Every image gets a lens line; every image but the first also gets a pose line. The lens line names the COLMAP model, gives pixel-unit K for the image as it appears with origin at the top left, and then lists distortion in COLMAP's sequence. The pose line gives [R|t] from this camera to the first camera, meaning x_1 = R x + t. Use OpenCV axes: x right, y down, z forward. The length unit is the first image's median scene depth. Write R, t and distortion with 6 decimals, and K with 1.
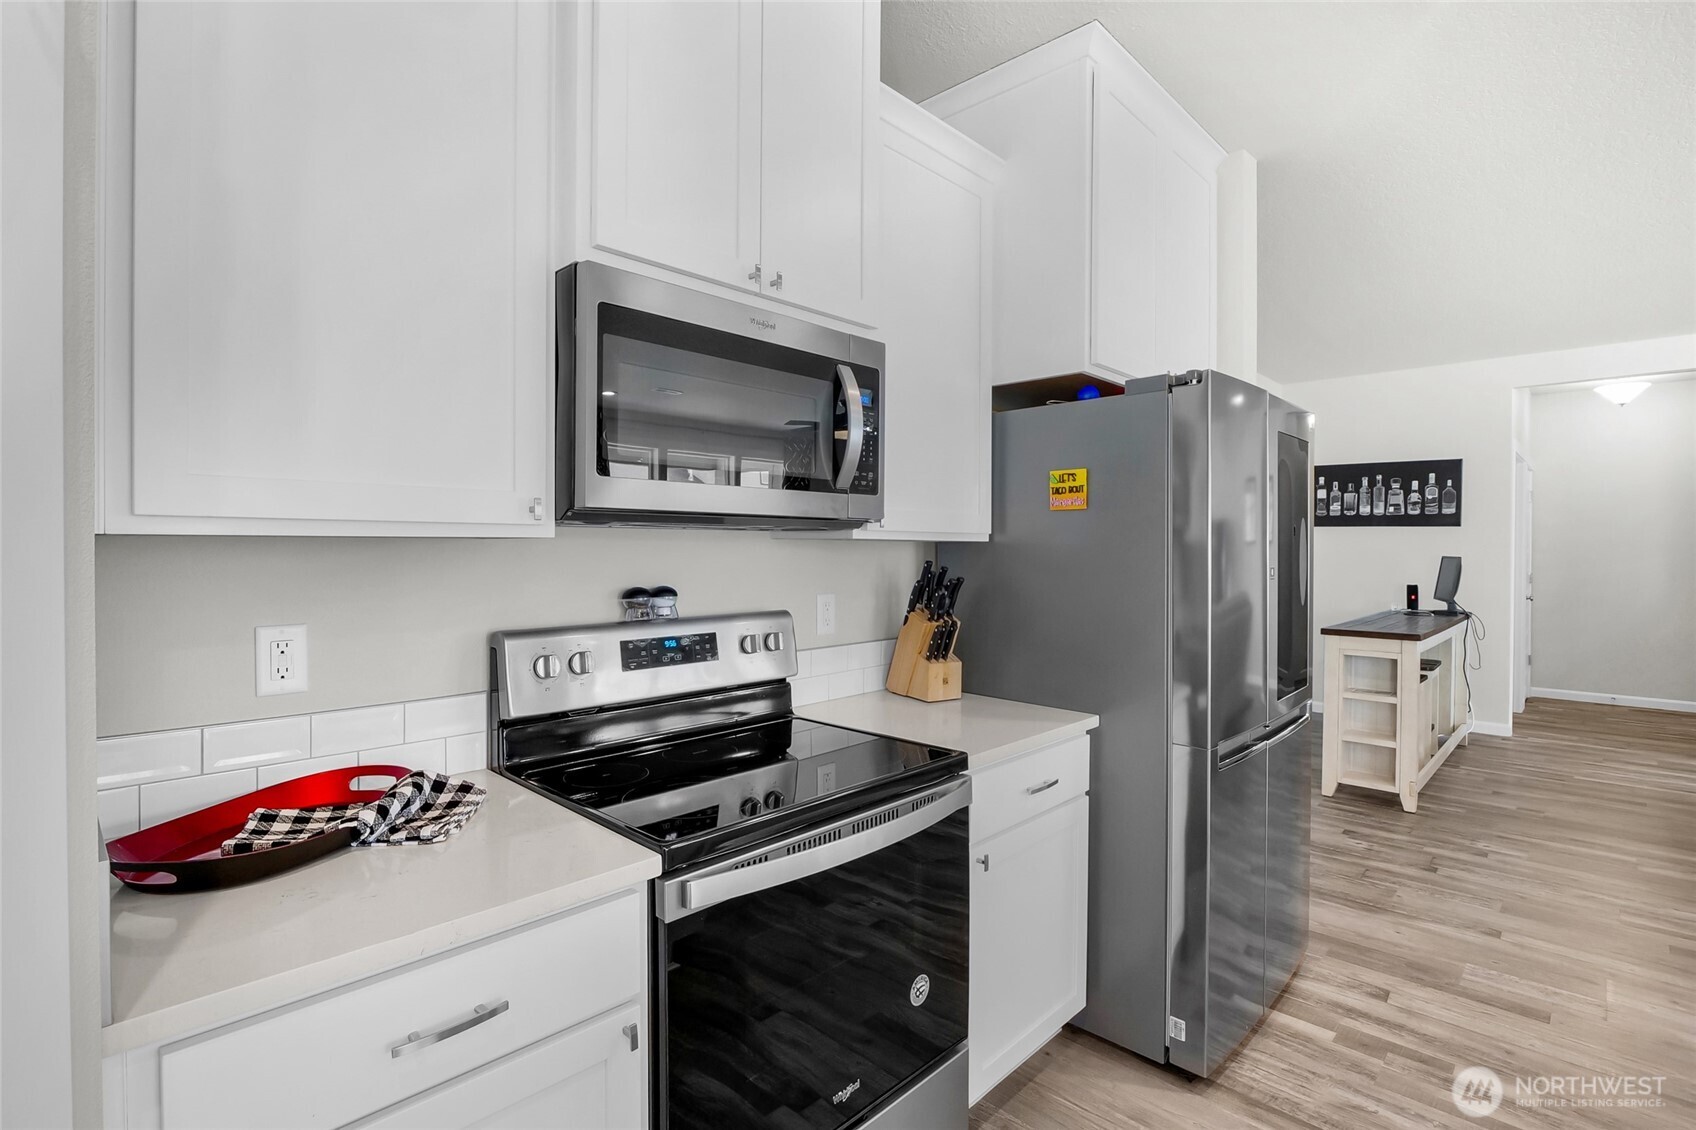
lens RADIAL K [[799.7, 0, 843.8], [0, 799.7, 546.1], [0, 0, 1]] dist [-0.014049, 0.000476]
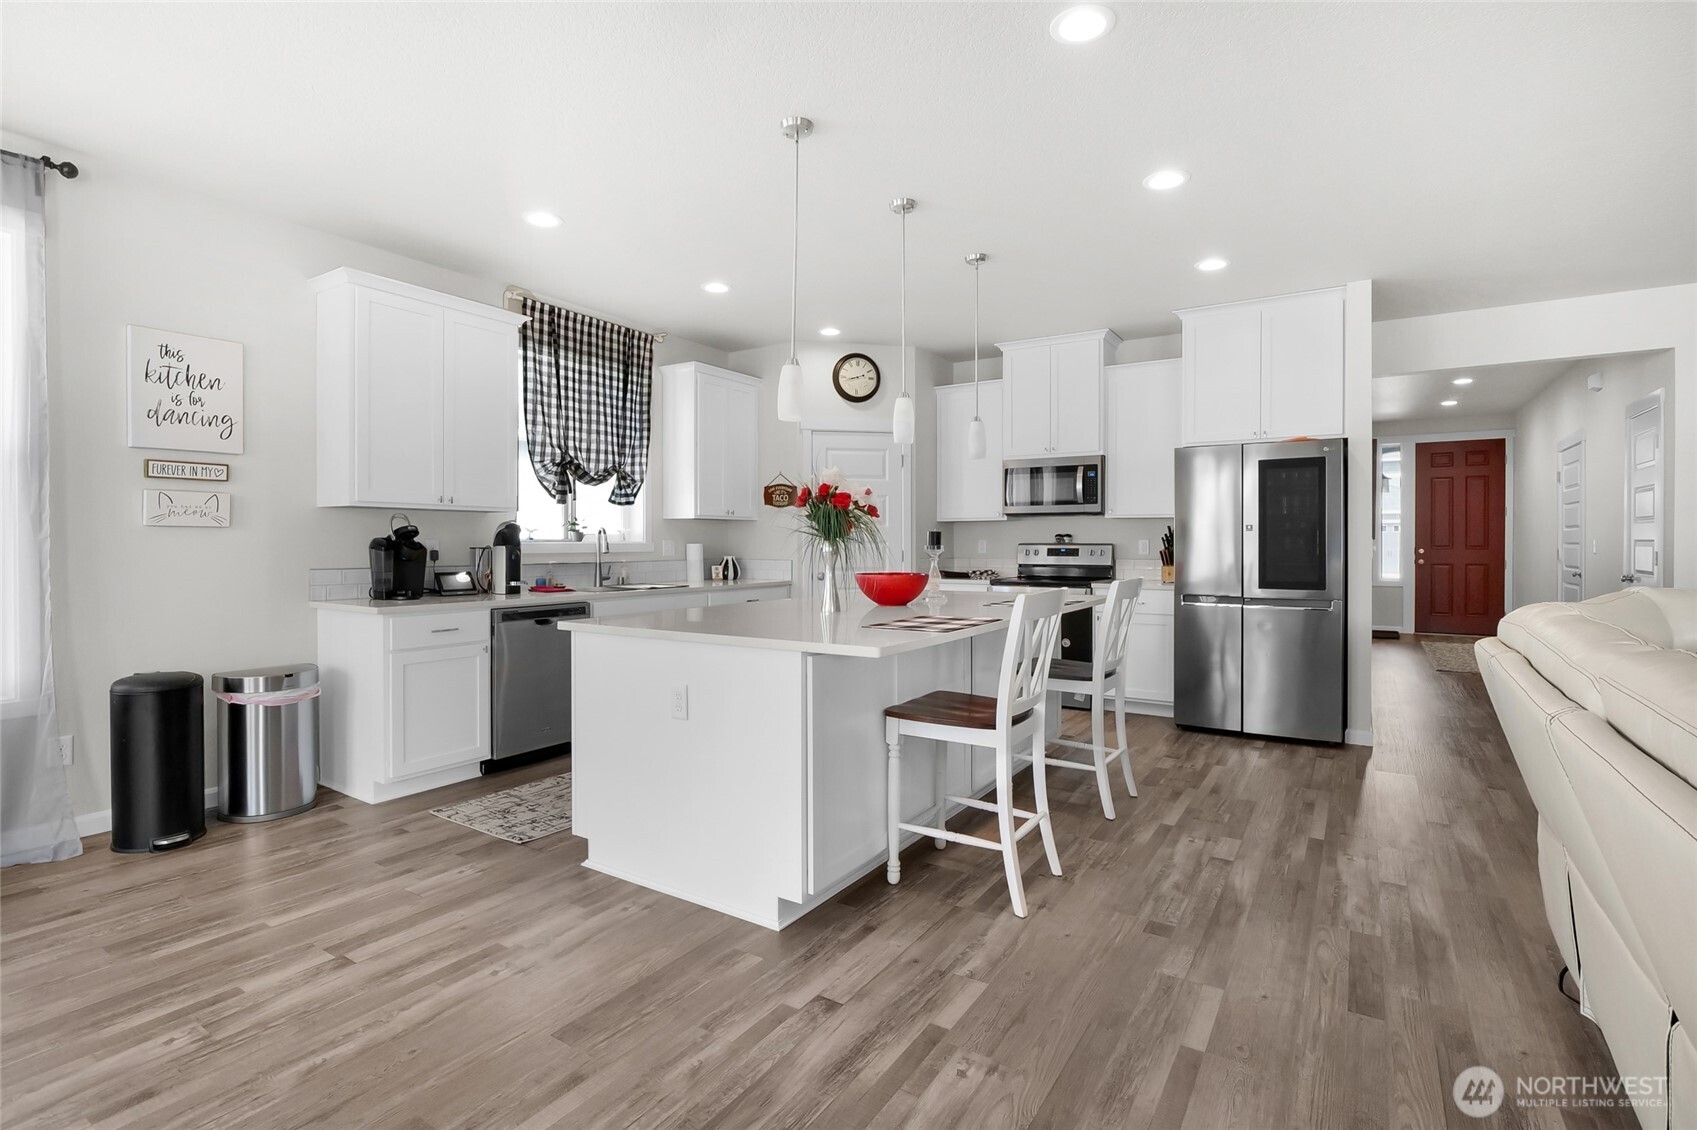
lens RADIAL K [[807.0, 0, 847.4], [0, 807.0, 552.2], [0, 0, 1]] dist [-0.014511, 0.000564]
pose [[0.195376, 0.009076, -0.980686, 0.921067], [0.000879, 0.999955, 0.009429, 0.029710], [0.980728, -0.002704, 0.195359, -0.182673]]
